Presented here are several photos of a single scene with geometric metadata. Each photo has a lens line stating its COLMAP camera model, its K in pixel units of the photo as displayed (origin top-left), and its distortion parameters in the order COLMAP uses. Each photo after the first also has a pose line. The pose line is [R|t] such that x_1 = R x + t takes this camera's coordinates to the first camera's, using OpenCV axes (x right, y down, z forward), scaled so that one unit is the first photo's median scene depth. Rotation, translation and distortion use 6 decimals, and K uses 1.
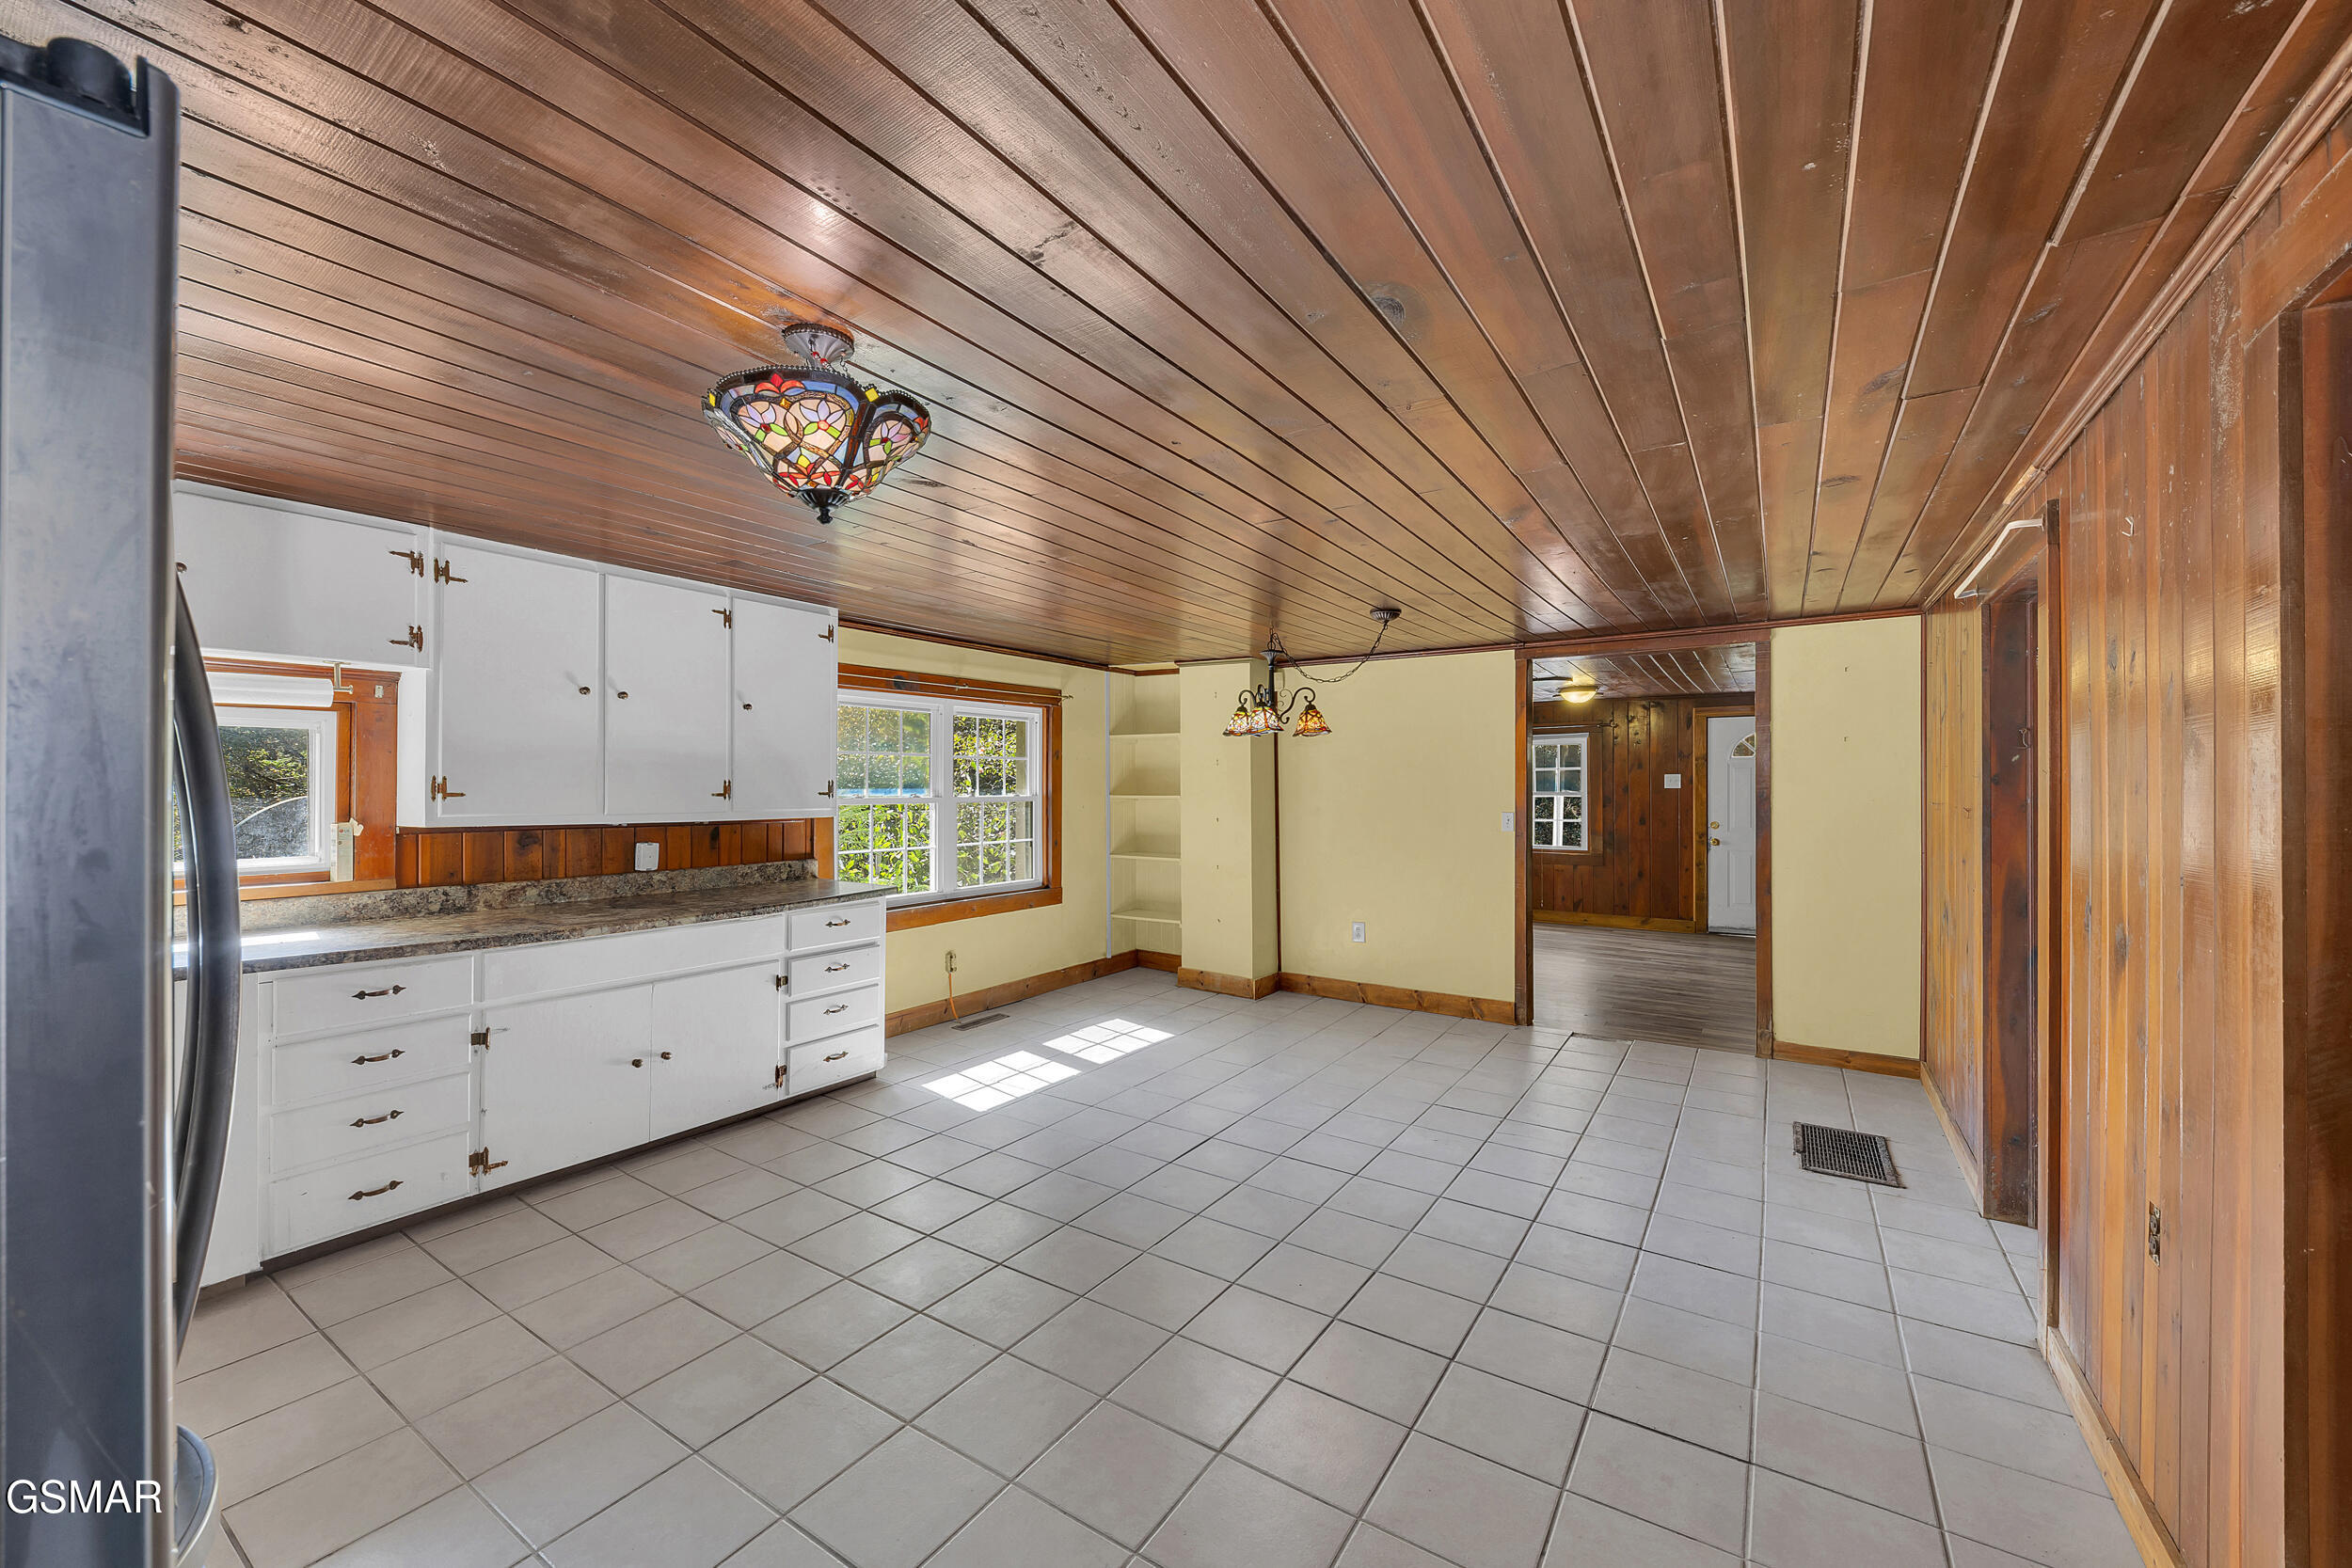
lens RADIAL K [[919.0, 0, 1155.3], [0, 919.0, 781.8], [0, 0, 1]] dist [0.007085, -0.001229]
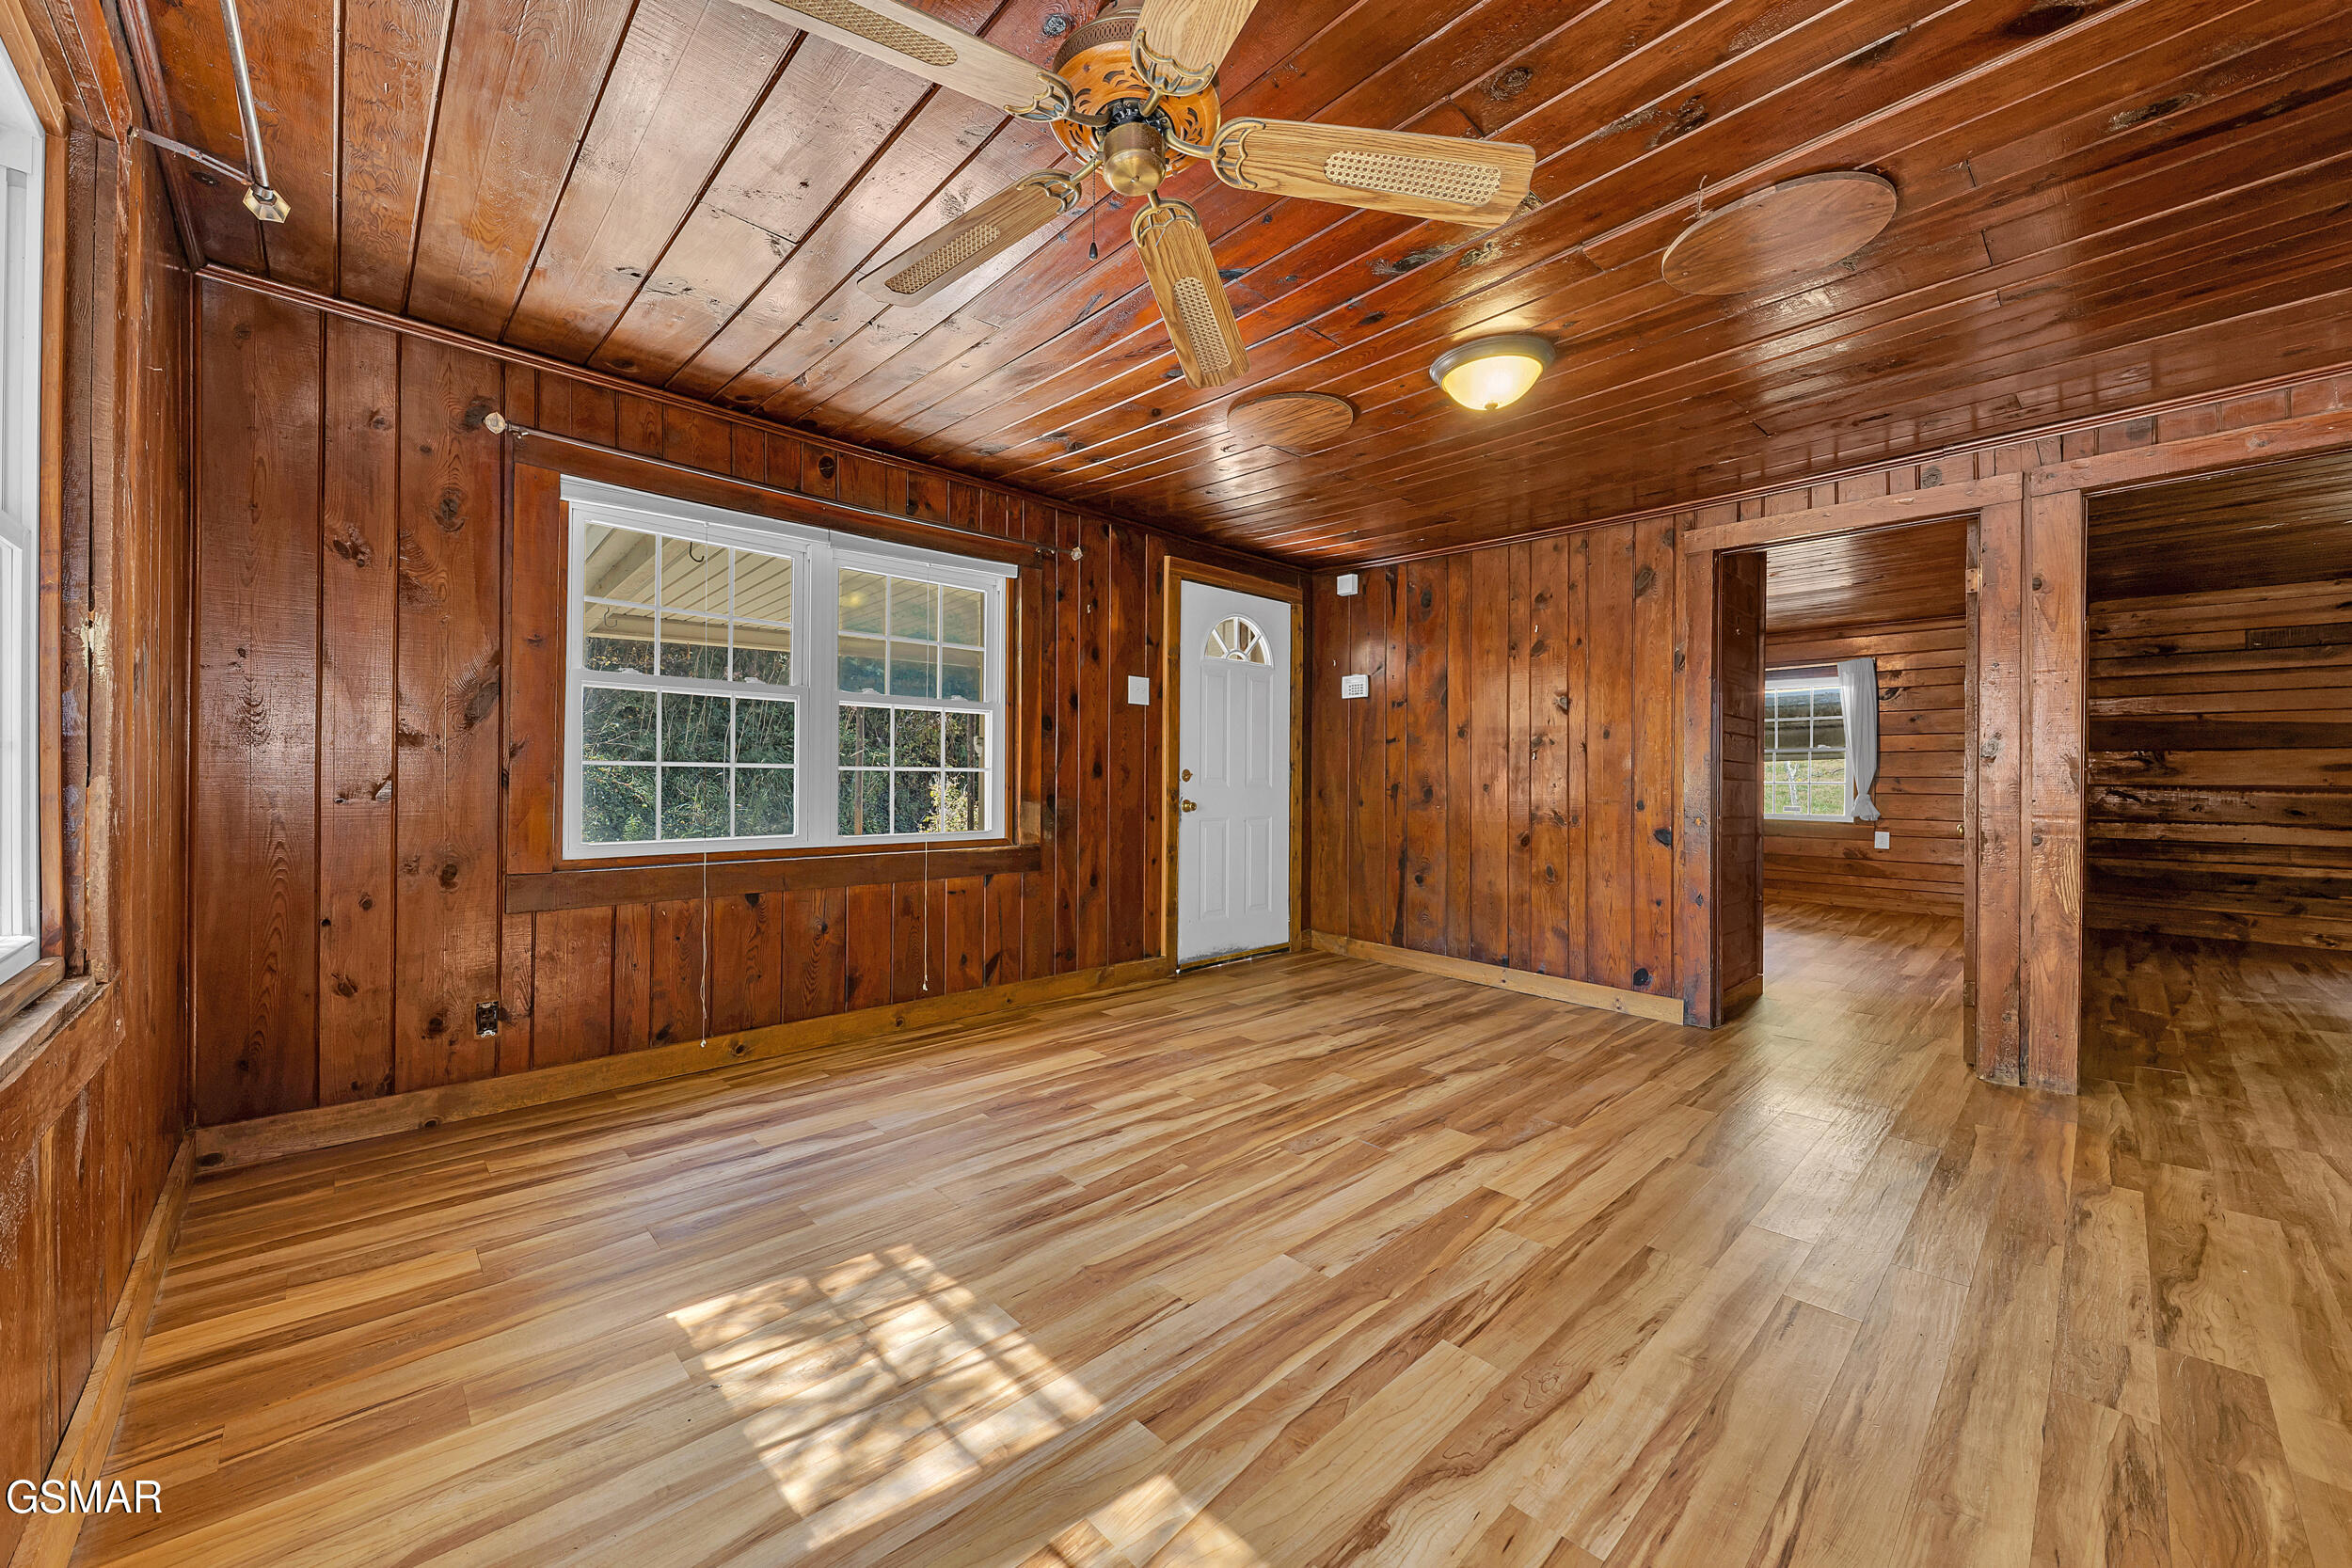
lens RADIAL K [[872.0, 0, 1161.3], [0, 872.0, 777.6], [0, 0, 1]] dist [0.004283, -0.001079]
pose [[0.231675, -0.002574, 0.972790, 0.093759], [-0.014756, 0.999872, 0.006160, 0.045426], [-0.972681, -0.015781, 0.231607, 0.890598]]
